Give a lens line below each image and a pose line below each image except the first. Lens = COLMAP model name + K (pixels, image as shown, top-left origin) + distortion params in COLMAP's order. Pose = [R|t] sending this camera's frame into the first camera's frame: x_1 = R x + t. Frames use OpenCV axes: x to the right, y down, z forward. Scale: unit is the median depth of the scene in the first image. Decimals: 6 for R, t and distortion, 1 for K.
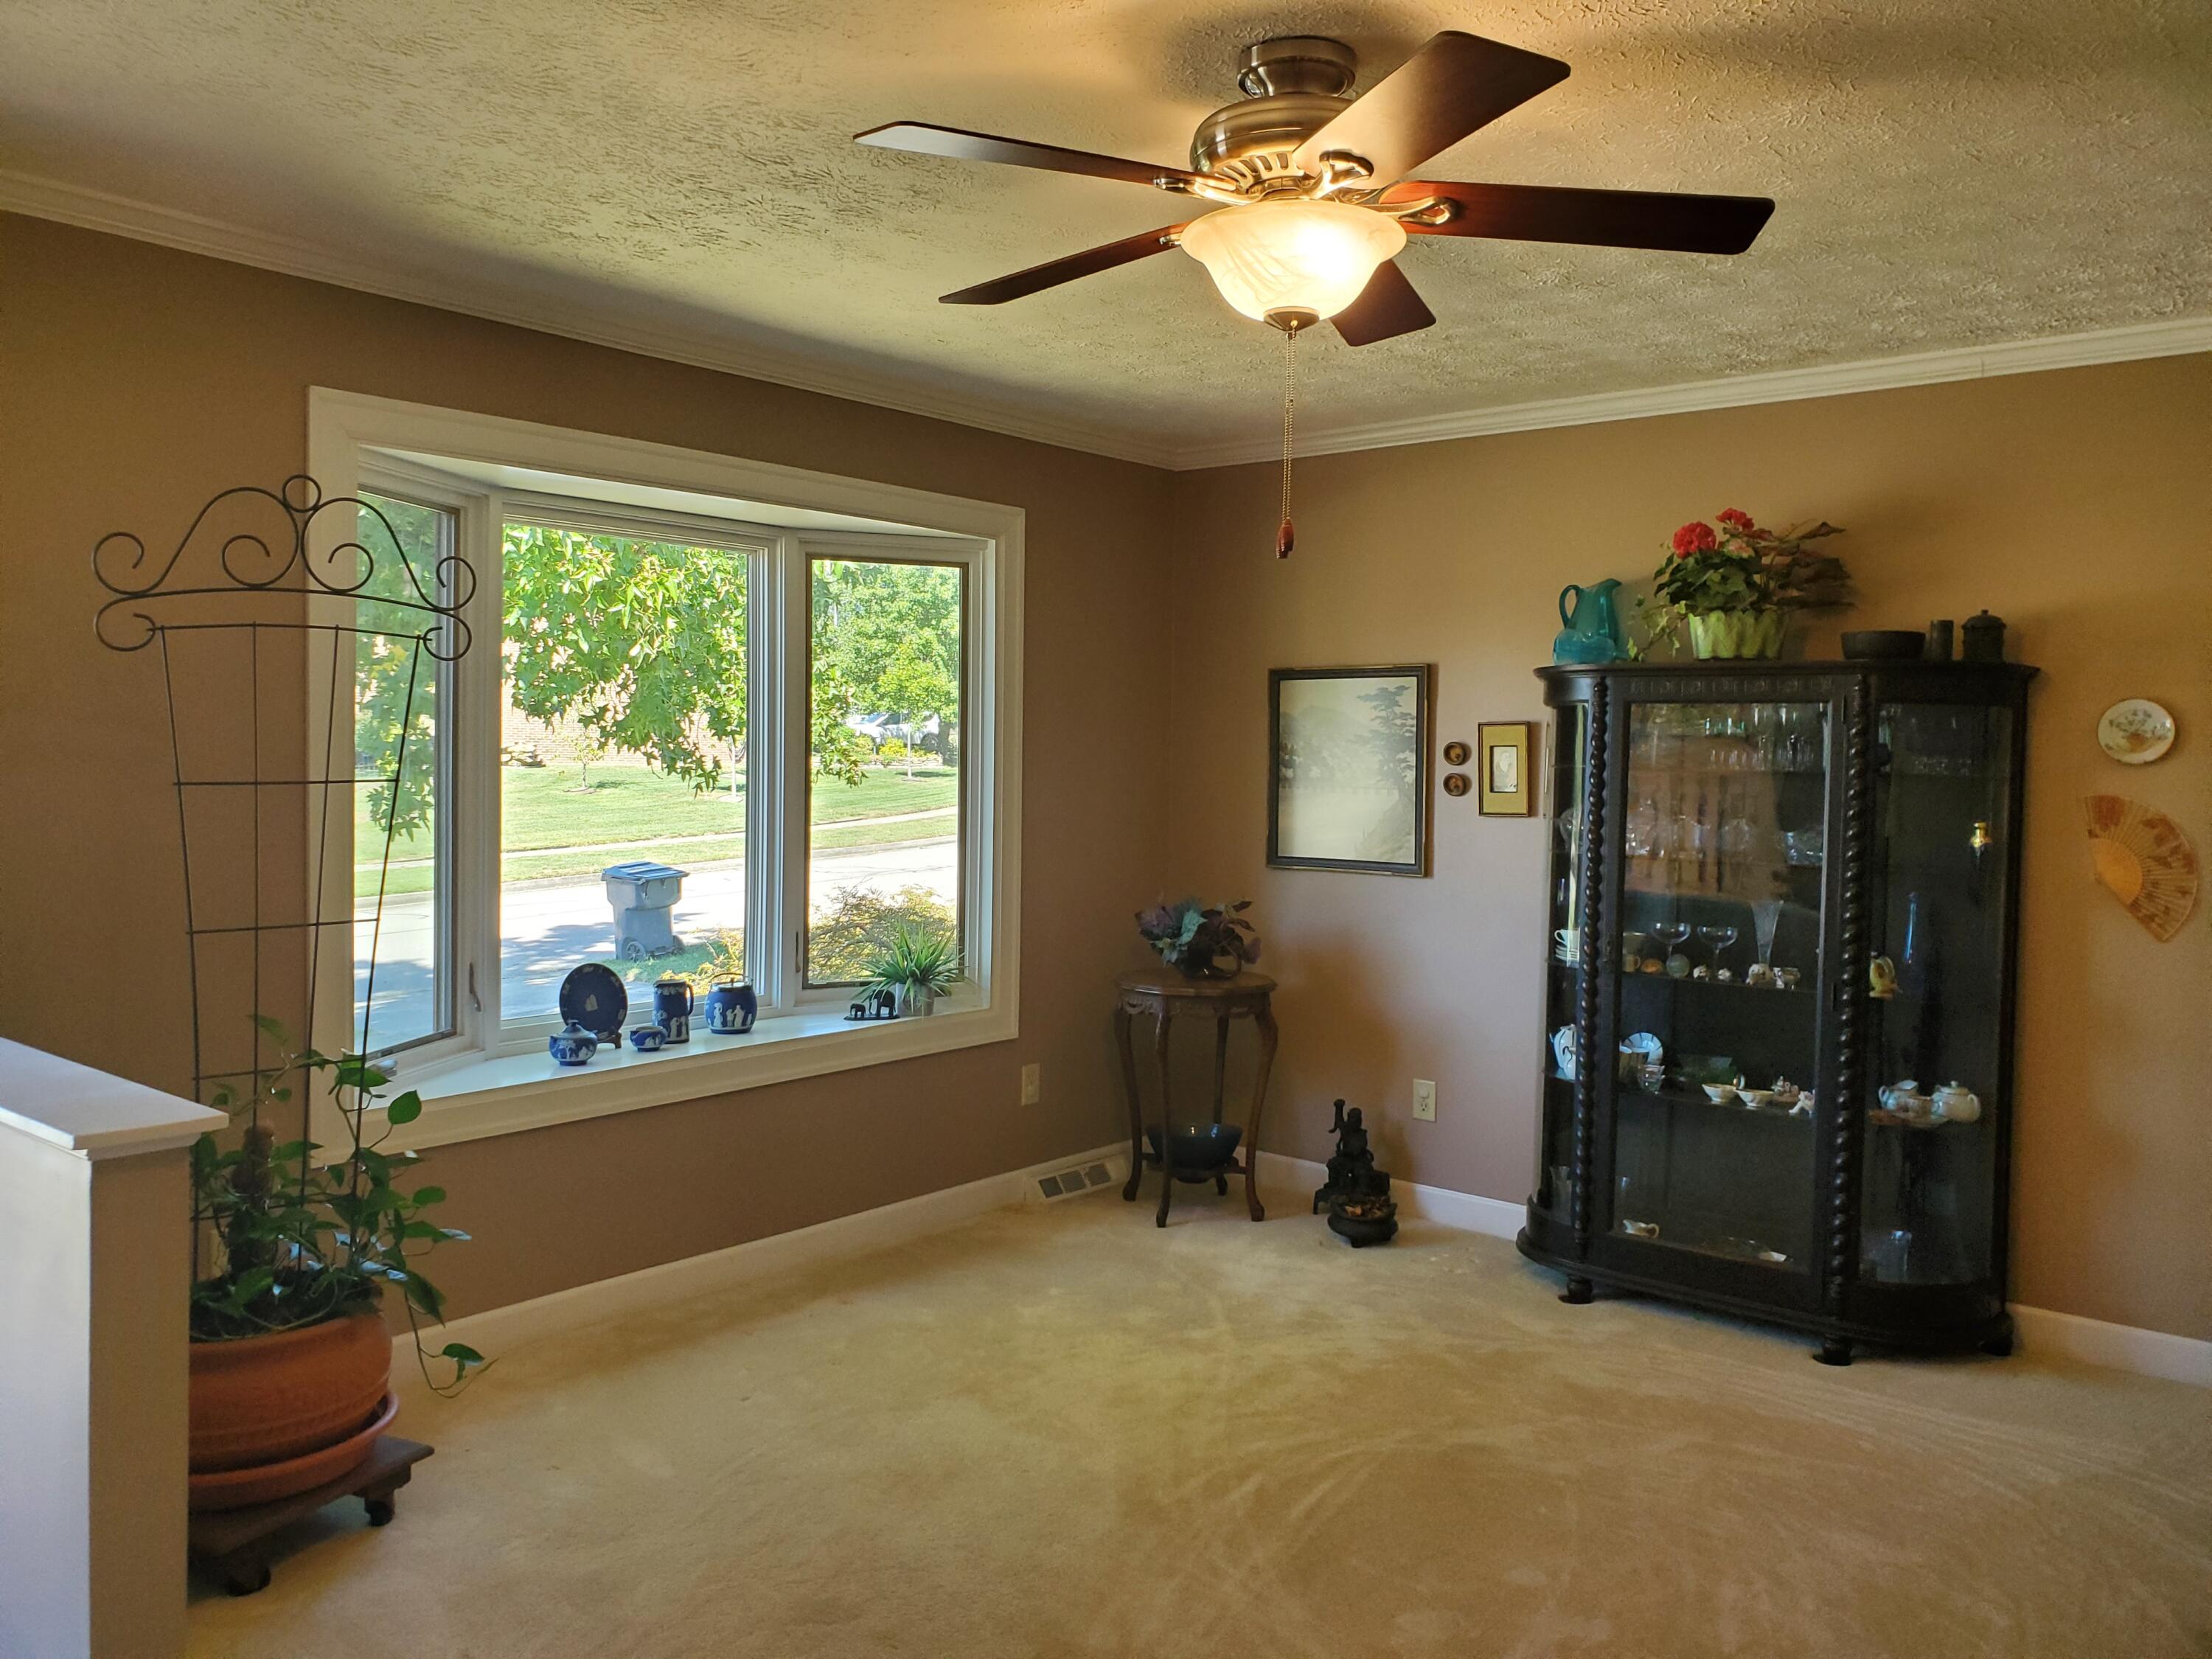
lens RADIAL K [[1717.0, 0, 1098.5], [0, 1717.0, 804.1], [0, 0, 1]] dist [-0.009460, 0.029794]
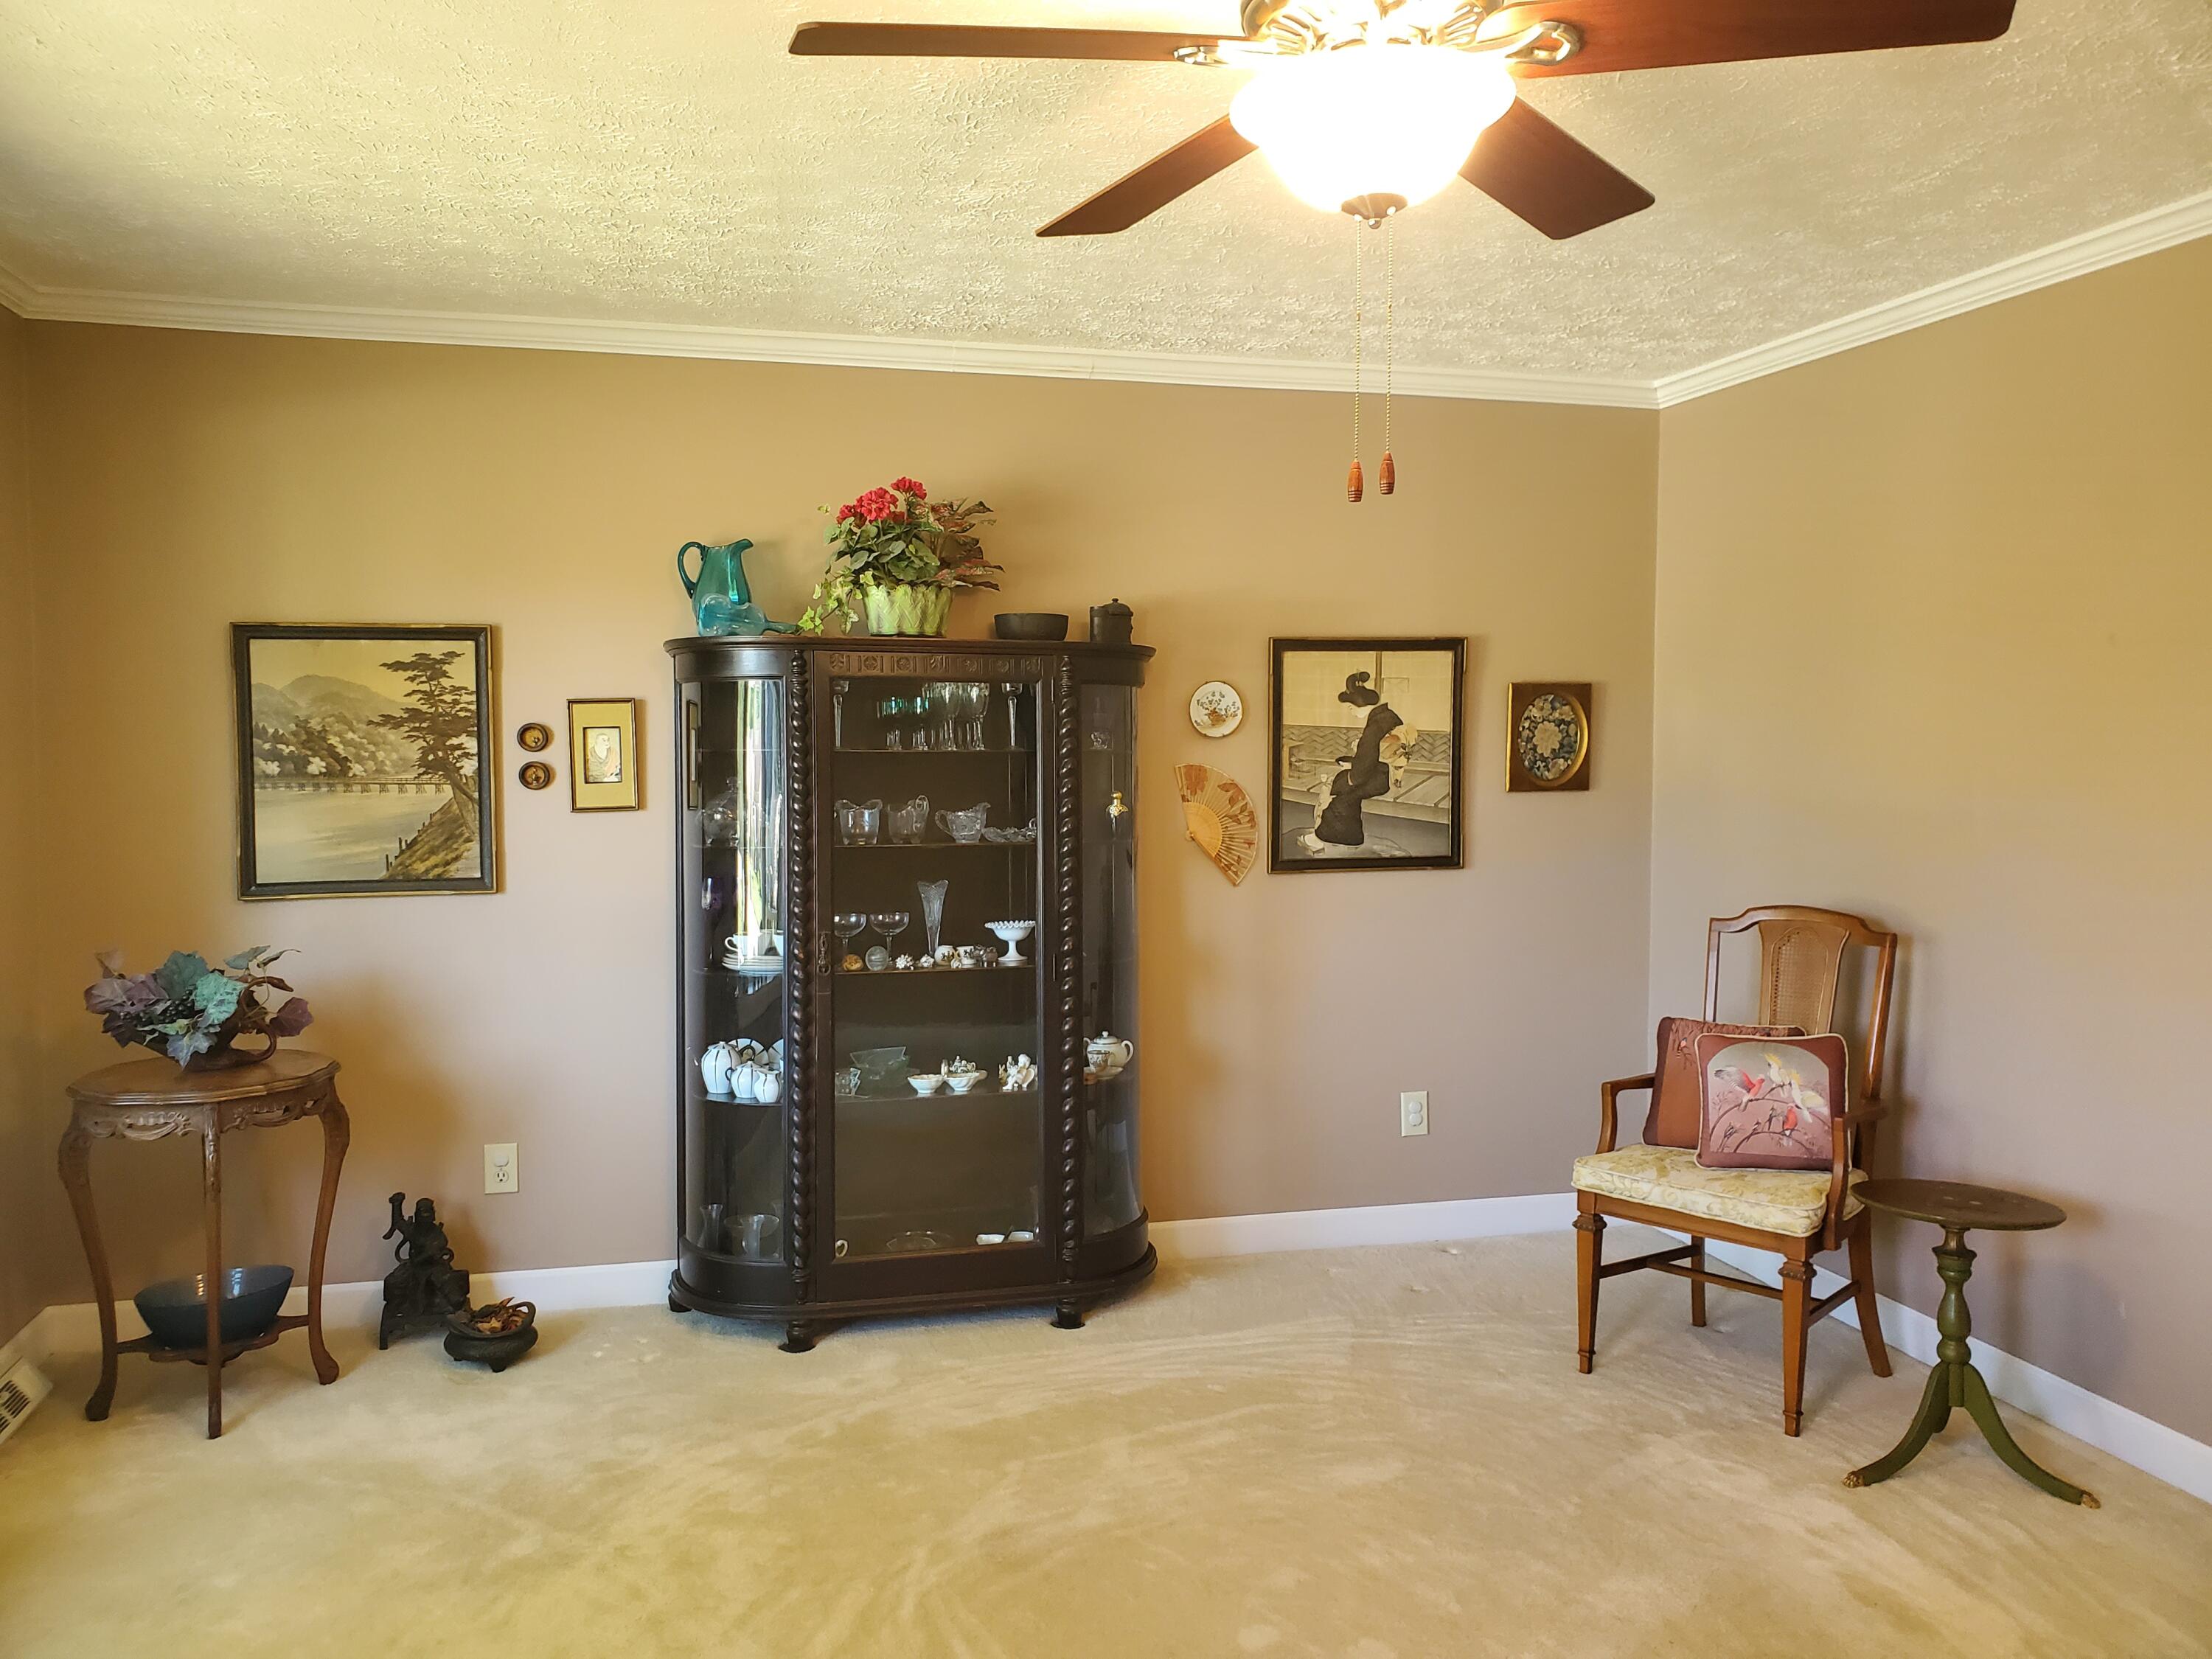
lens RADIAL K [[1733.1, 0, 1105.7], [0, 1733.1, 804.0], [0, 0, 1]] dist [0.156641, -0.364948]
pose [[0.582818, -0.051917, 0.810943, -0.364199], [0.035532, 0.998631, 0.038396, -0.023513], [-0.811826, 0.006436, 0.583864, 0.341585]]
